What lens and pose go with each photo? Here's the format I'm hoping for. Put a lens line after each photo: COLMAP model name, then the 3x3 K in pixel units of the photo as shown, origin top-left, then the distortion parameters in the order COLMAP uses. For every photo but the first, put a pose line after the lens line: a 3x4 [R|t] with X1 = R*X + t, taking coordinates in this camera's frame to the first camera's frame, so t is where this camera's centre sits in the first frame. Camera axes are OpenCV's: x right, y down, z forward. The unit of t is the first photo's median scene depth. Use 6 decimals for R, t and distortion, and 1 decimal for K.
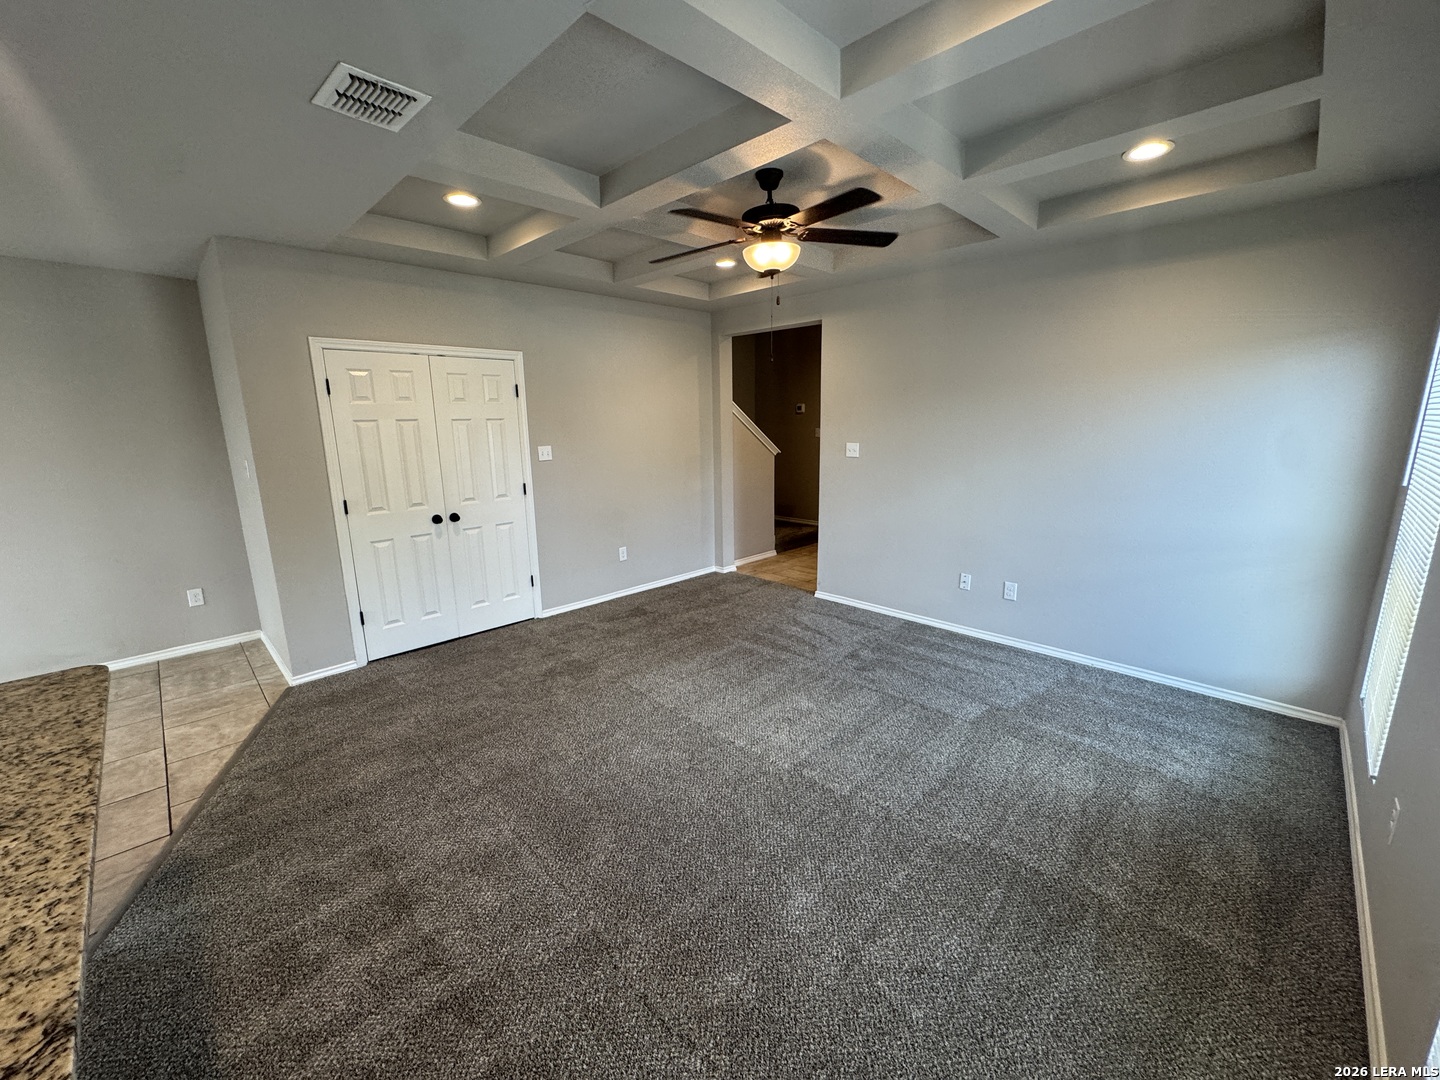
lens RADIAL K [[580.0, 0, 716.0], [0, 580.0, 539.3], [0, 0, 1]] dist [-0.002299, 0.000325]
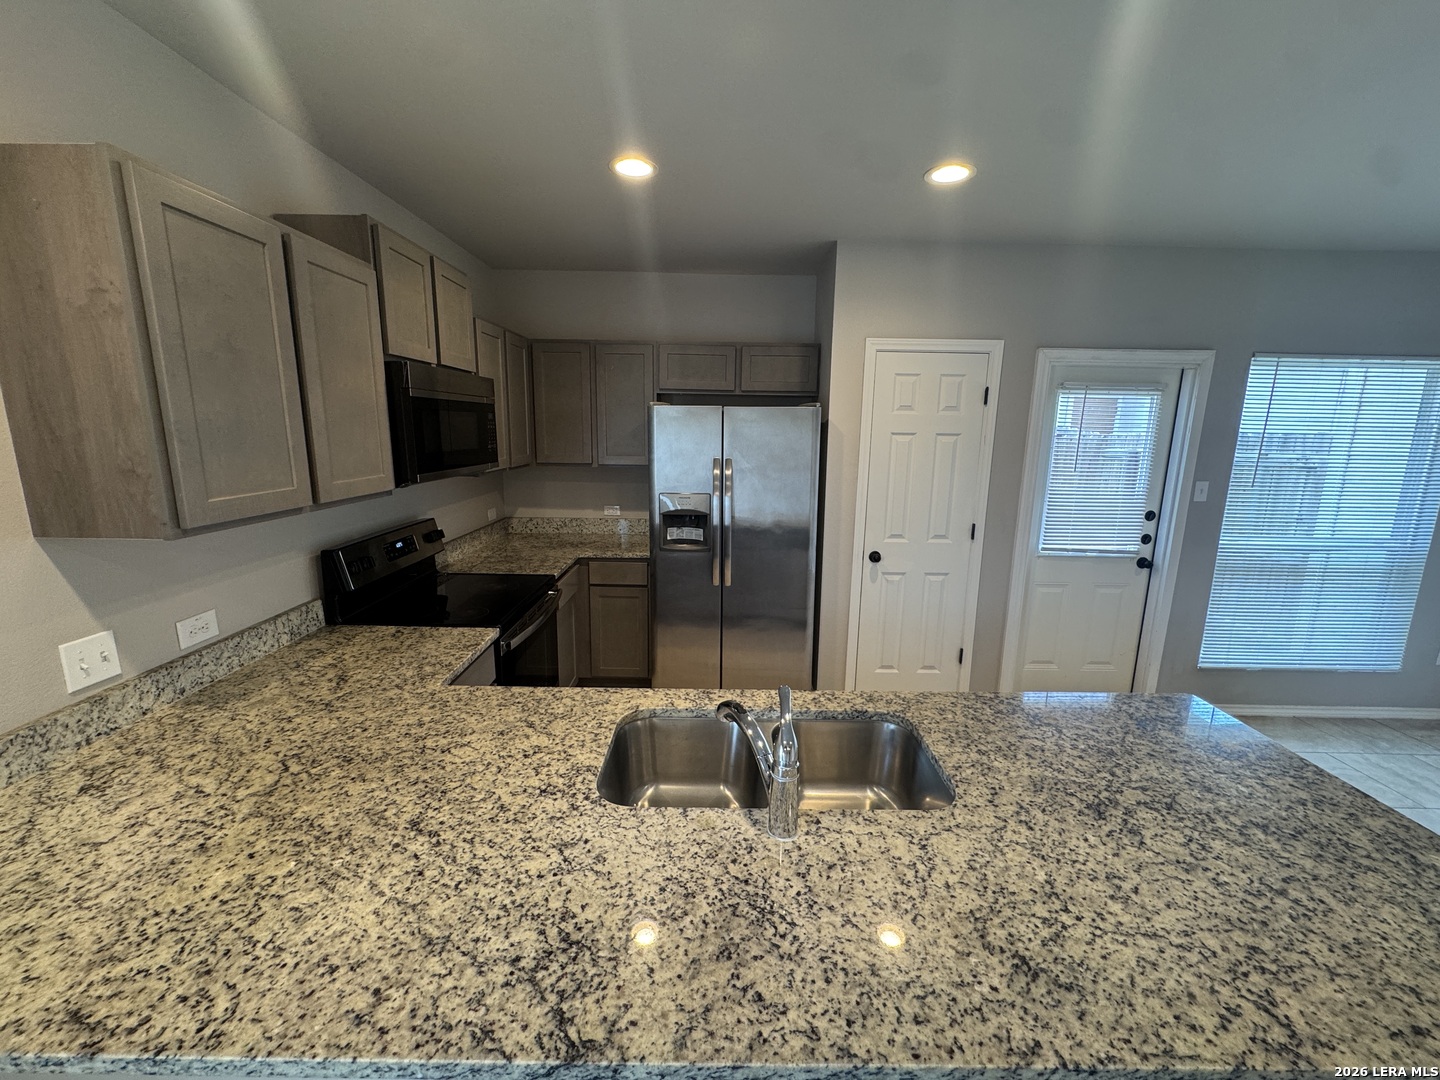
lens RADIAL K [[577.7, 0, 718.3], [0, 577.7, 537.9], [0, 0, 1]] dist [-0.004359, 0.000160]
pose [[-0.704054, 0.137085, -0.696790, -0.115122], [-0.152578, 0.929076, 0.336953, -0.056647], [0.693562, 0.343548, -0.633203, 0.236511]]
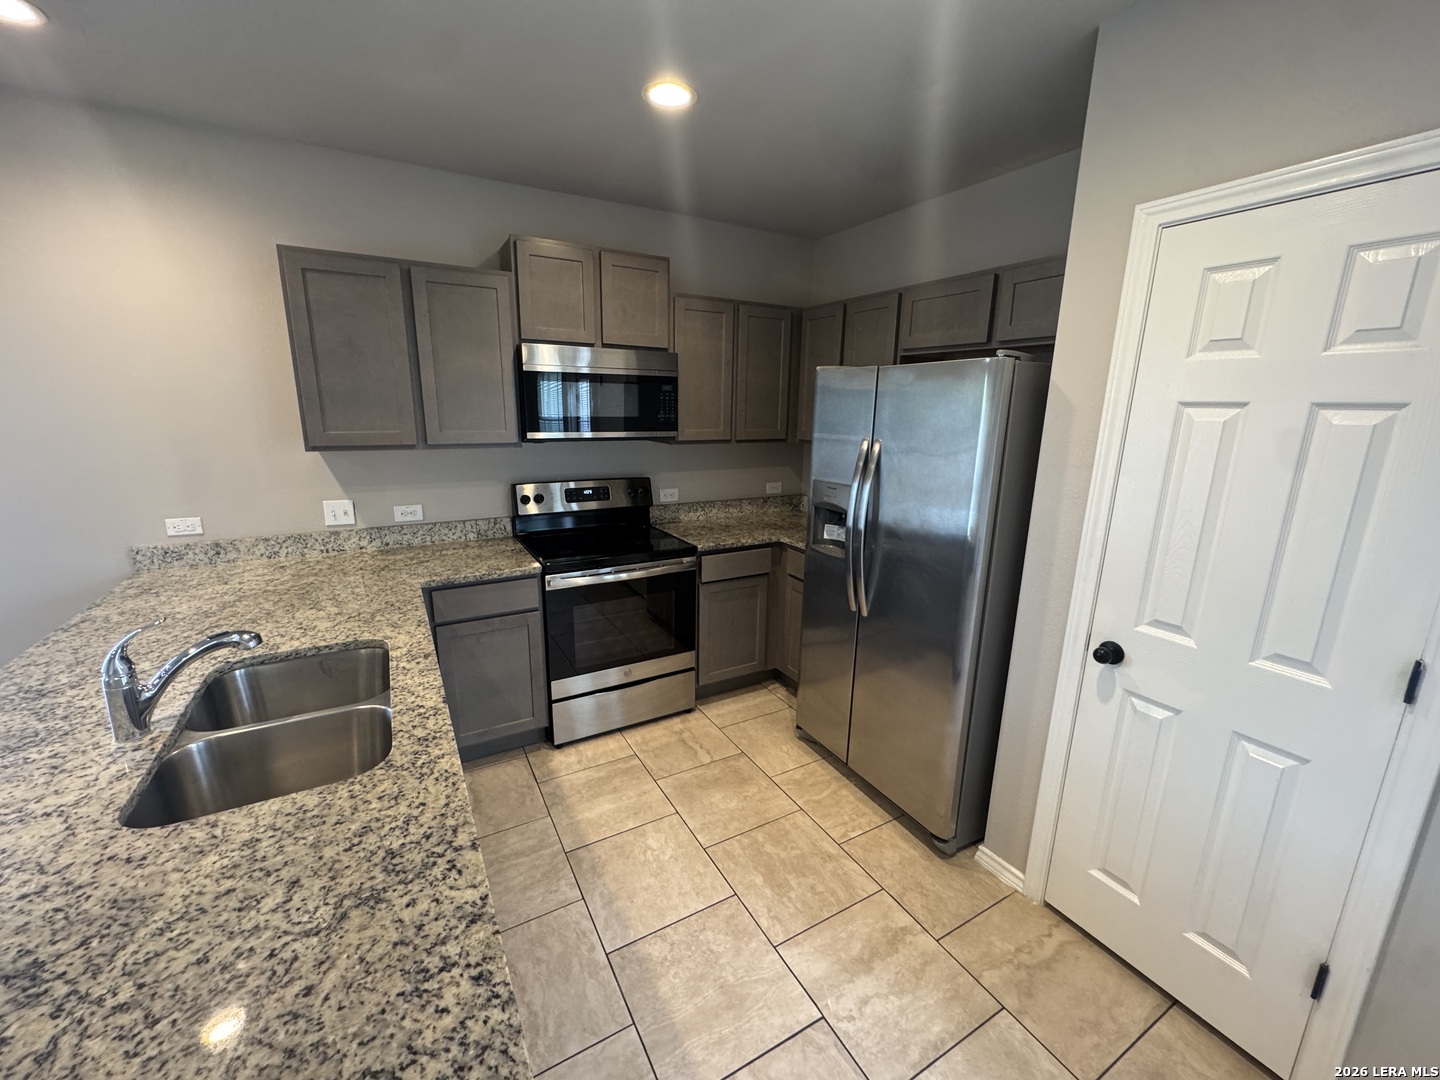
lens RADIAL K [[577.7, 0, 718.3], [0, 577.7, 537.9], [0, 0, 1]] dist [-0.004359, 0.000160]
pose [[-0.966459, -0.060888, 0.249497, -0.625957], [0.048961, 0.909989, 0.411732, -0.046834], [-0.252109, 0.410138, -0.876486, 0.273844]]
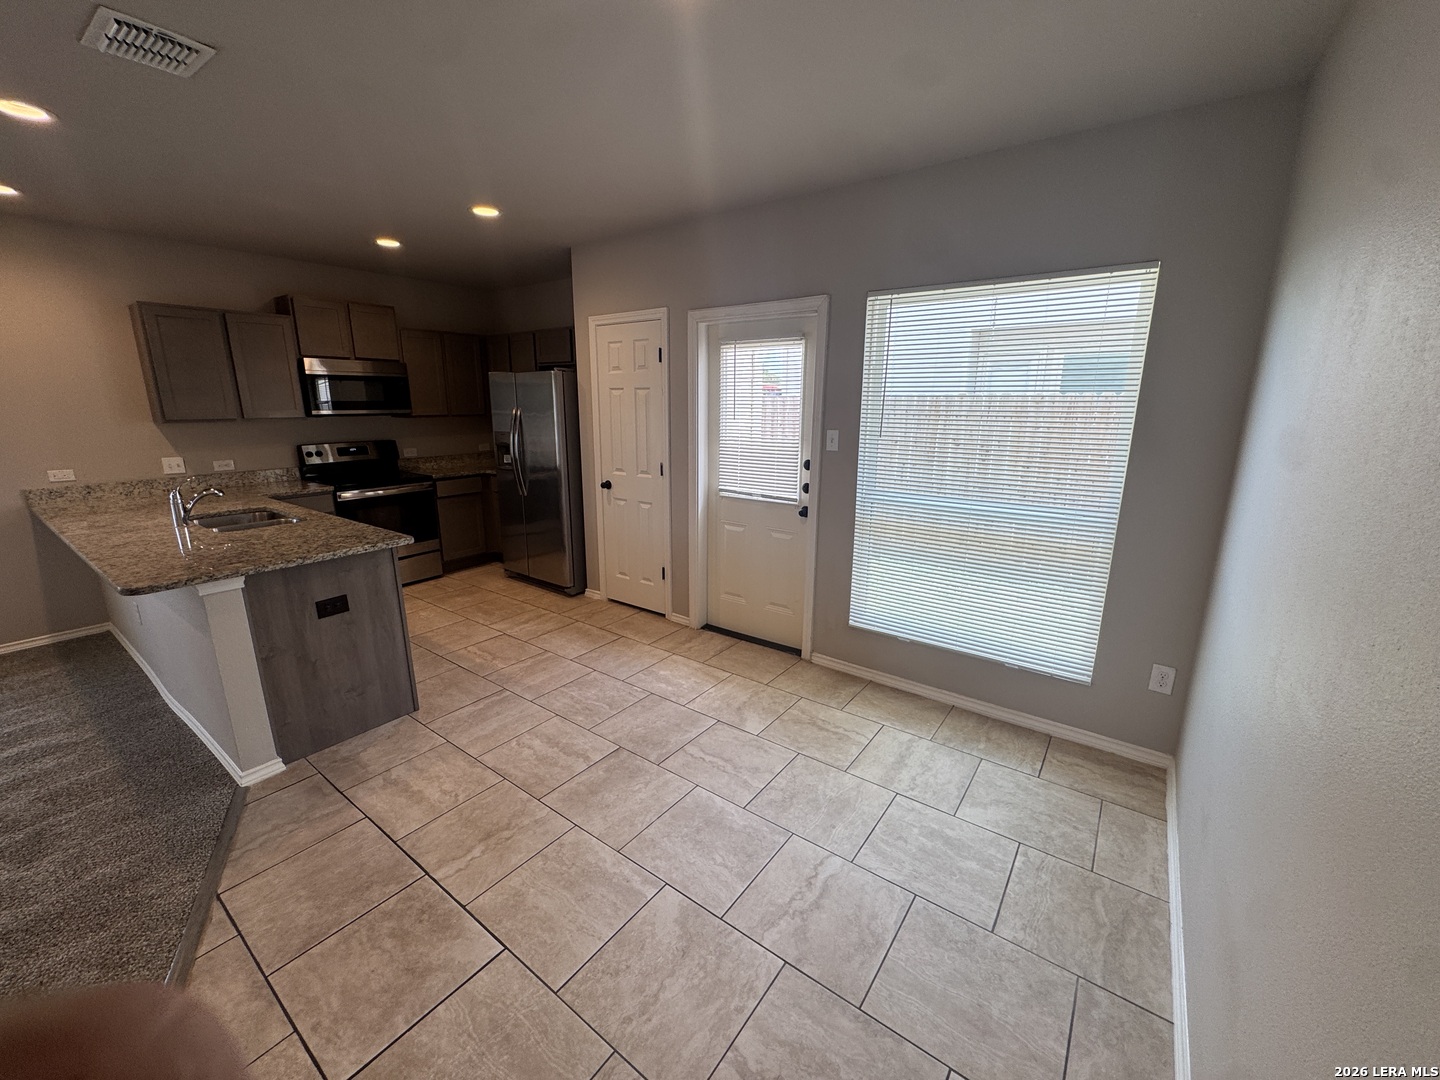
lens RADIAL K [[577.7, 0, 718.3], [0, 577.7, 537.9], [0, 0, 1]] dist [-0.004359, 0.000160]
pose [[-0.987639, 0.046951, -0.149546, -0.820095], [-0.021713, 0.903904, 0.427184, -0.155172], [0.155232, 0.425151, -0.891712, 0.860651]]
